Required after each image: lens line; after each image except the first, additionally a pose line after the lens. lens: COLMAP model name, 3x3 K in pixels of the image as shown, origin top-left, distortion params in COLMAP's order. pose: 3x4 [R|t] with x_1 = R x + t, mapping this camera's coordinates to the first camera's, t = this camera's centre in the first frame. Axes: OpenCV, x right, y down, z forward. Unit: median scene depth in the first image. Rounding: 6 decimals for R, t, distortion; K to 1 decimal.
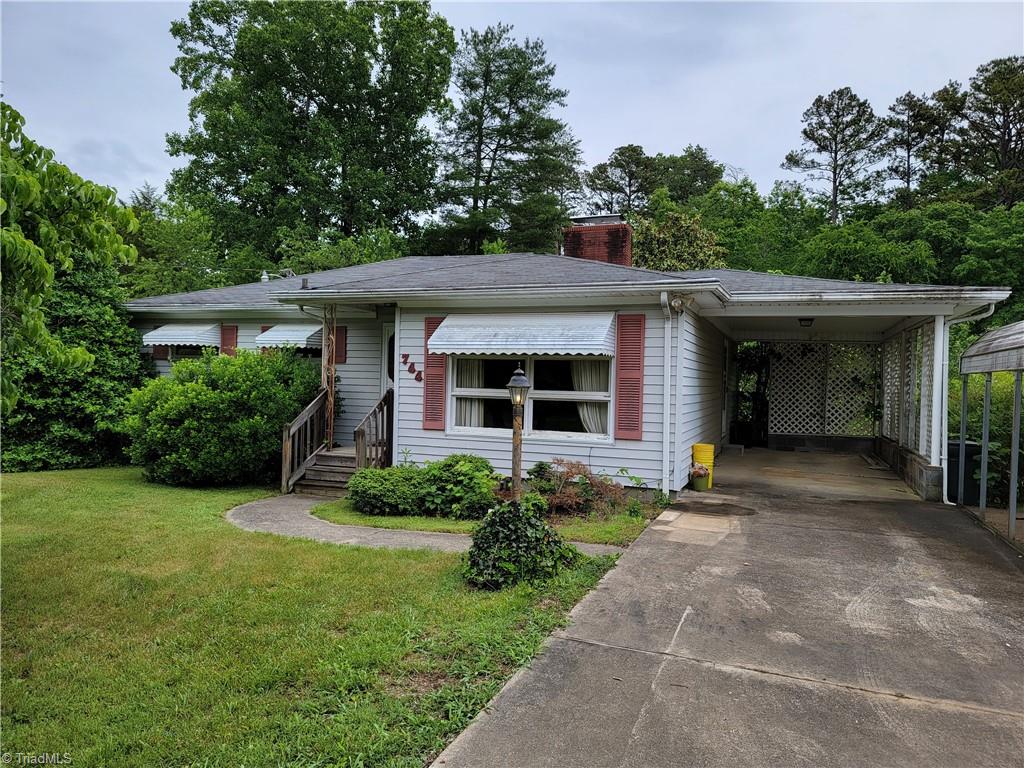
lens RADIAL K [[709.4, 0, 511.4], [0, 709.4, 380.9], [0, 0, 1]] dist [0.087041, -0.067685]
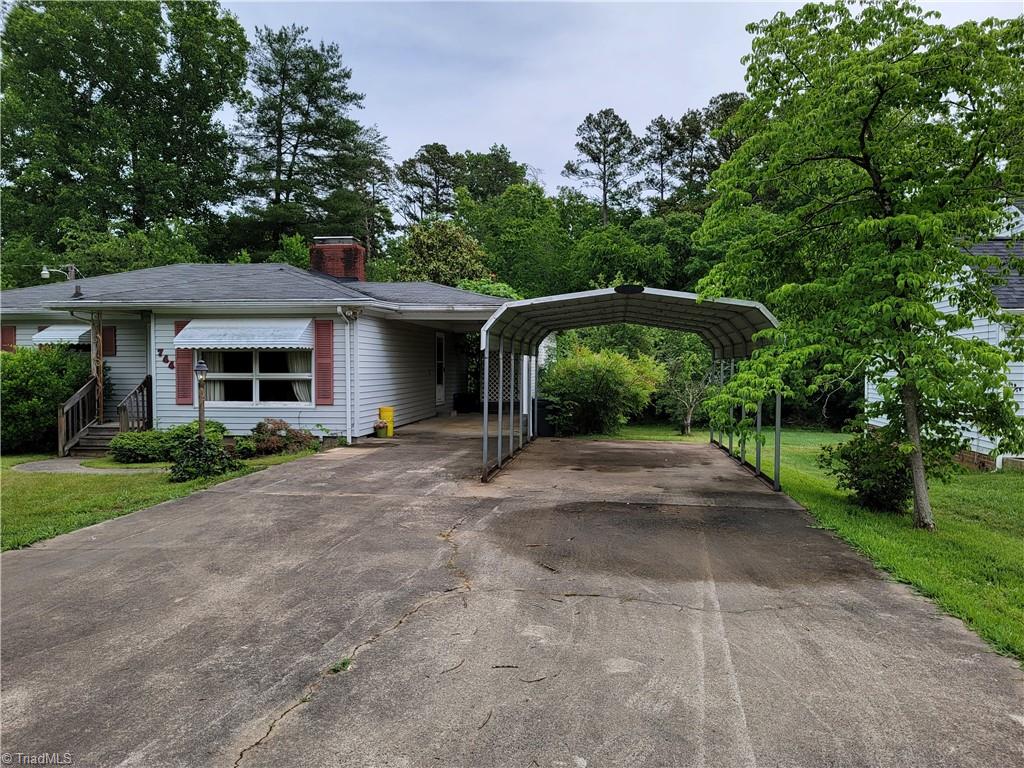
lens RADIAL K [[709.4, 0, 519.2], [0, 709.4, 383.5], [0, 0, 1]] dist [0.087041, -0.067685]
pose [[0.972392, -0.029248, 0.231514, 0.154863], [0.023267, 0.999322, 0.028522, 0.003702], [-0.232192, -0.022348, 0.972413, -0.386063]]
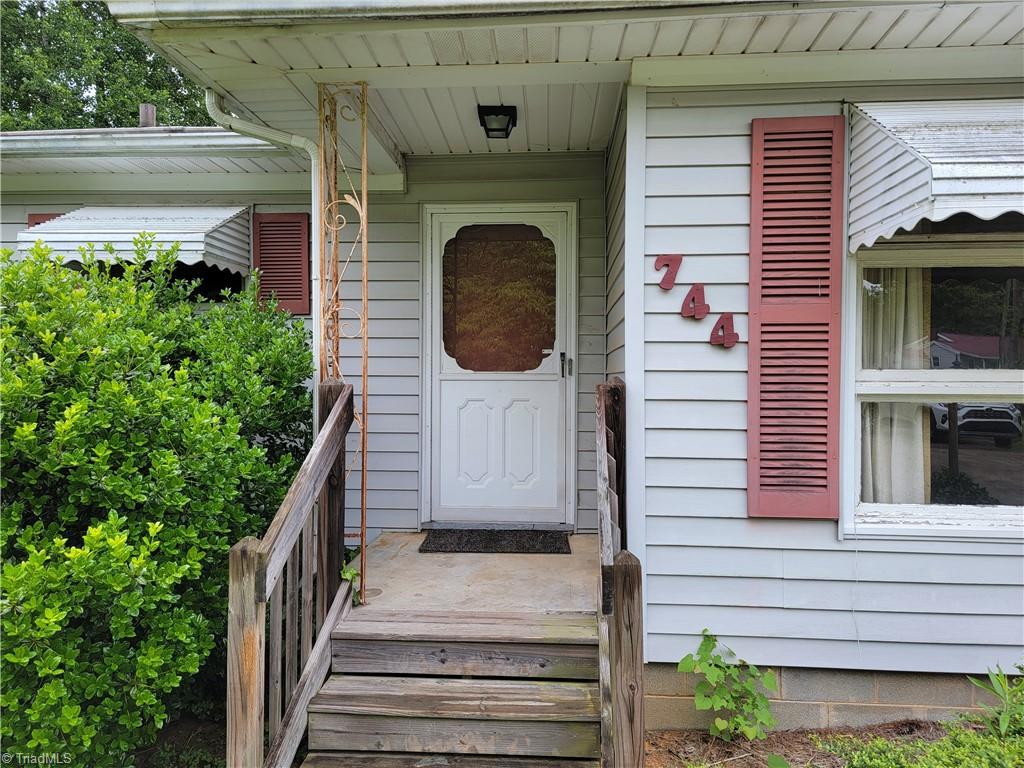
lens RADIAL K [[709.4, 0, 494.6], [0, 709.4, 386.2], [0, 0, 1]] dist [0.087041, -0.067685]
pose [[0.953070, -0.023090, 0.301869, -0.244433], [0.022786, 0.999730, 0.004532, 0.009395], [-0.301892, 0.002559, 0.953339, 0.608964]]
